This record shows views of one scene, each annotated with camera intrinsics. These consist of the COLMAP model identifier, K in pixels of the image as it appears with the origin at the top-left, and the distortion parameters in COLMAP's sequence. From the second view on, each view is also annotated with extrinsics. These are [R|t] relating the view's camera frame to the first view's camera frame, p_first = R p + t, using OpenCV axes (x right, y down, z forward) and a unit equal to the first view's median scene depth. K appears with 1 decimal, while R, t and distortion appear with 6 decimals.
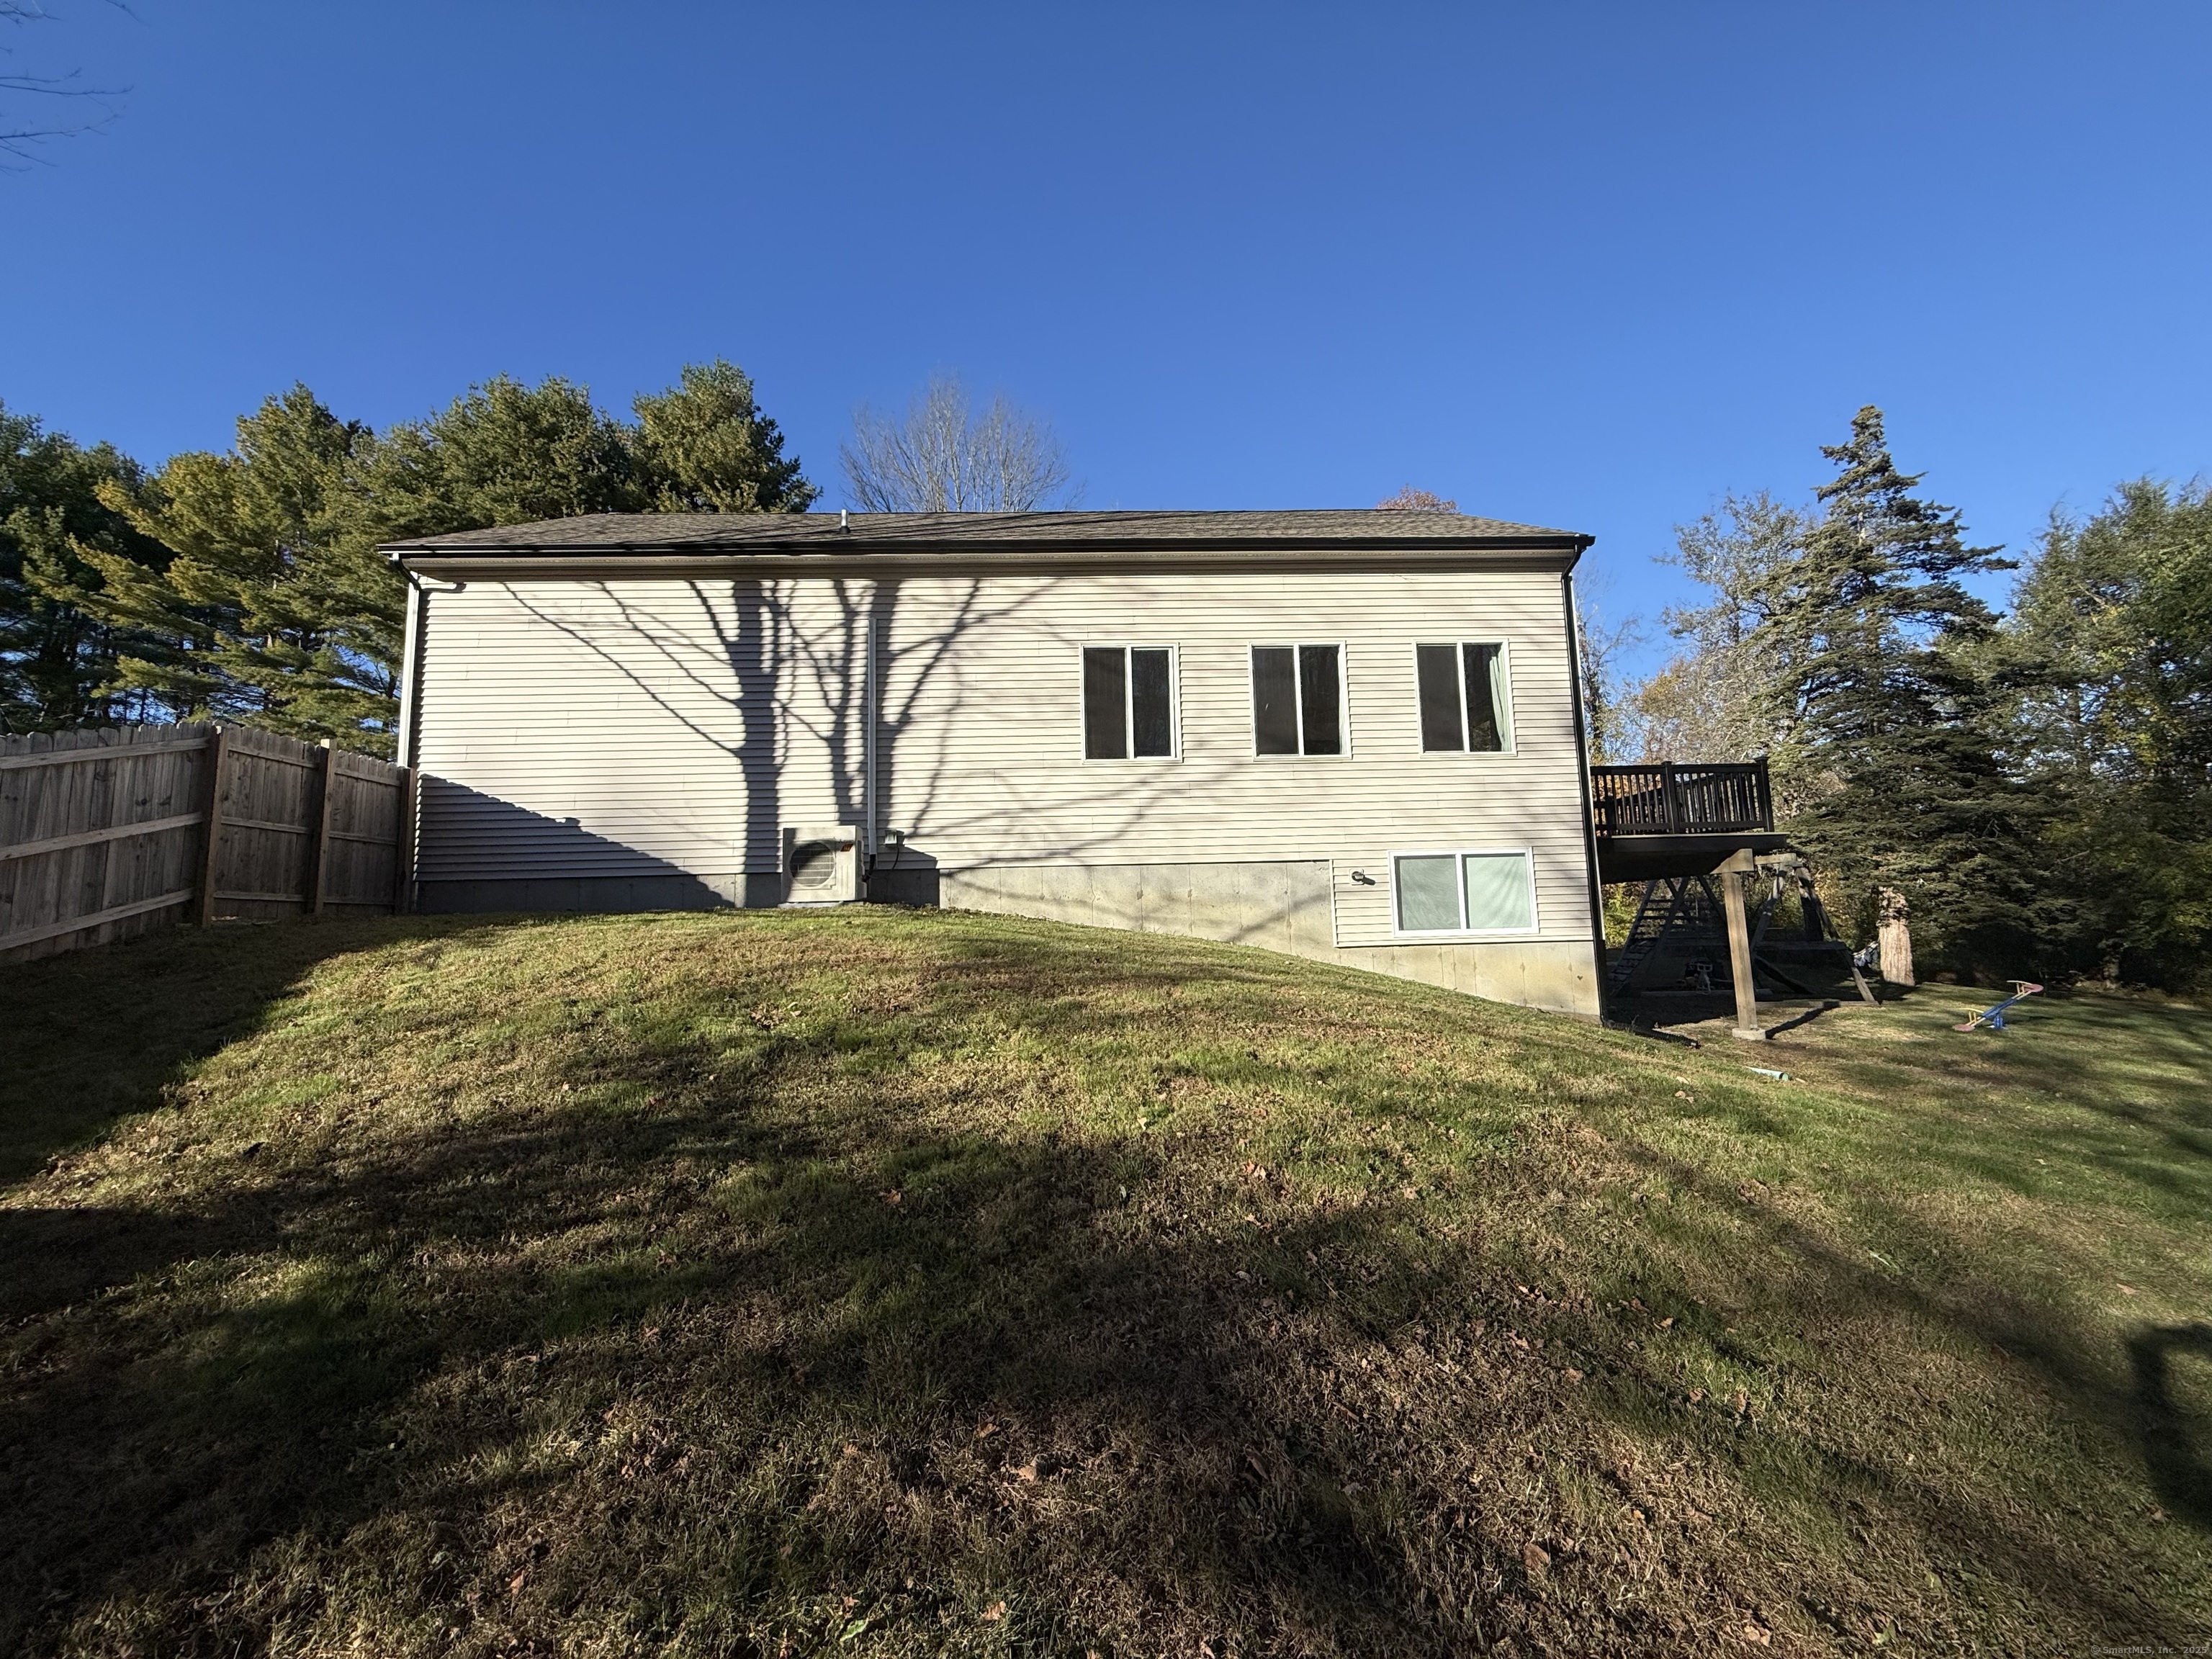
lens RADIAL K [[878.2, 0, 1106.0], [0, 878.2, 829.5], [0, 0, 1]] dist [0.000282, 0.000312]
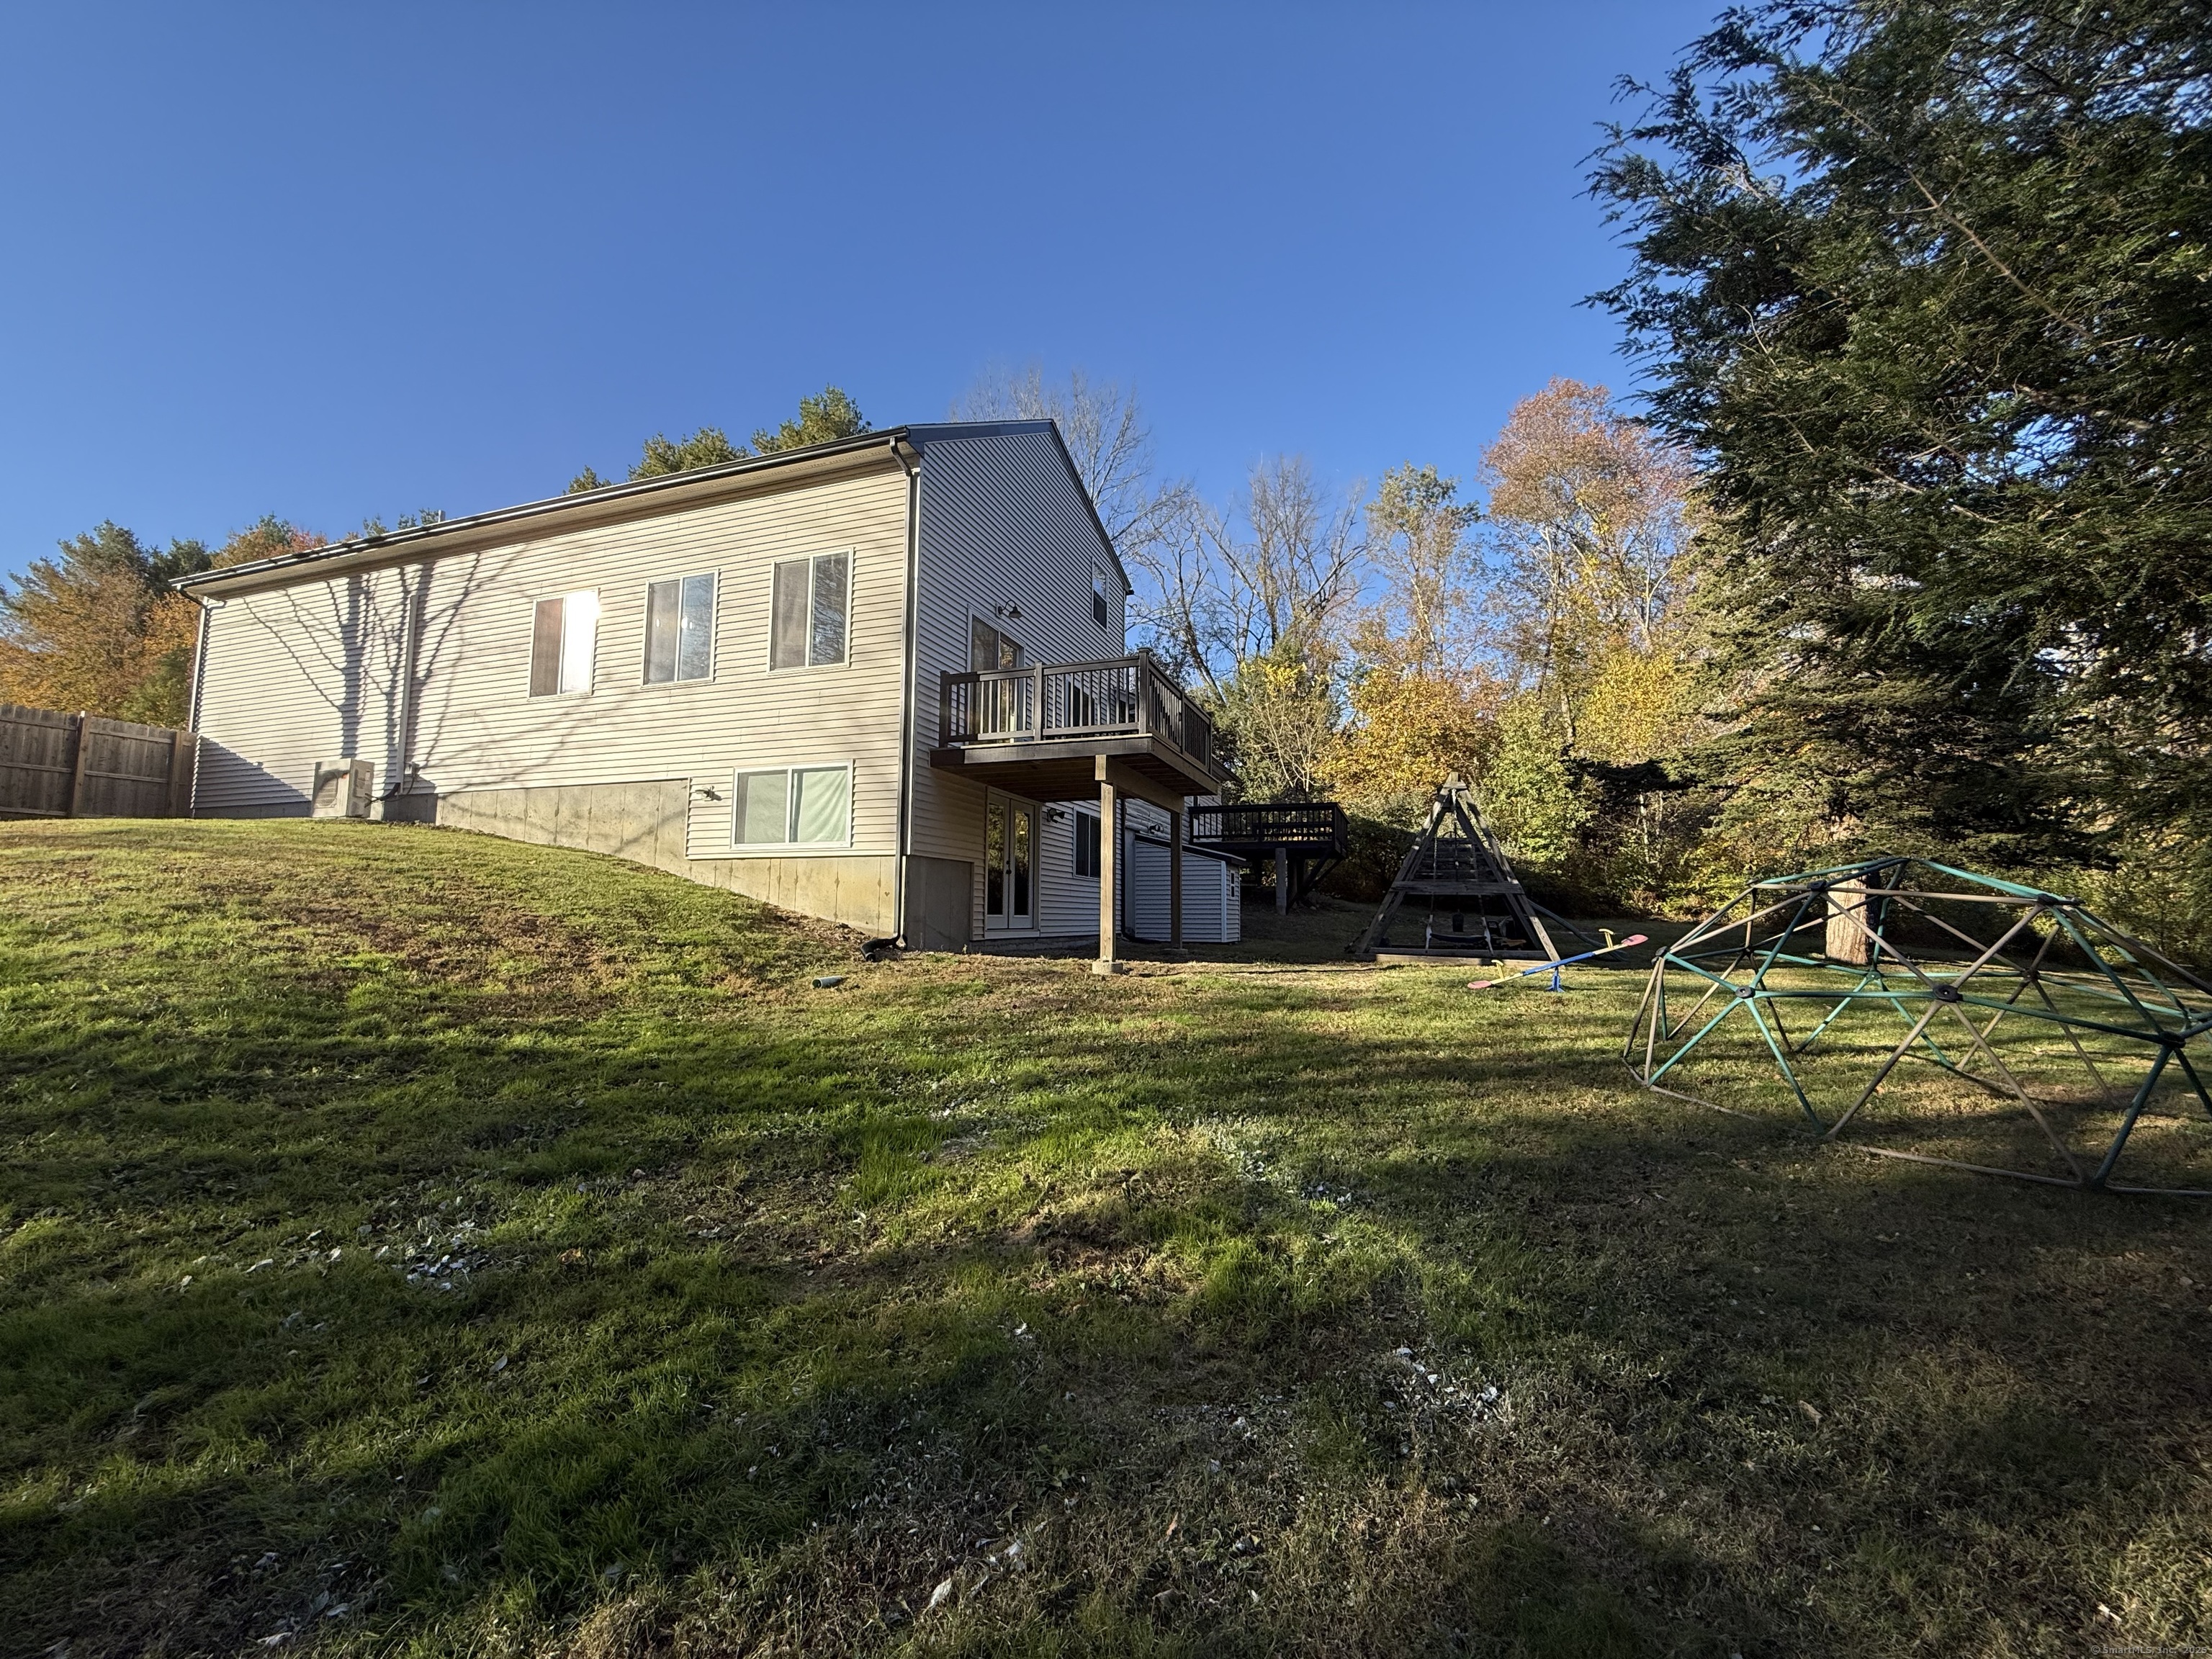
lens RADIAL K [[878.2, 0, 1106.0], [0, 878.2, 829.5], [0, 0, 1]] dist [0.000282, 0.000312]
pose [[0.926155, -0.006059, -0.377095, 1.124081], [0.017765, 0.999462, 0.027573, 0.076939], [0.376725, -0.032236, 0.925764, 0.204831]]
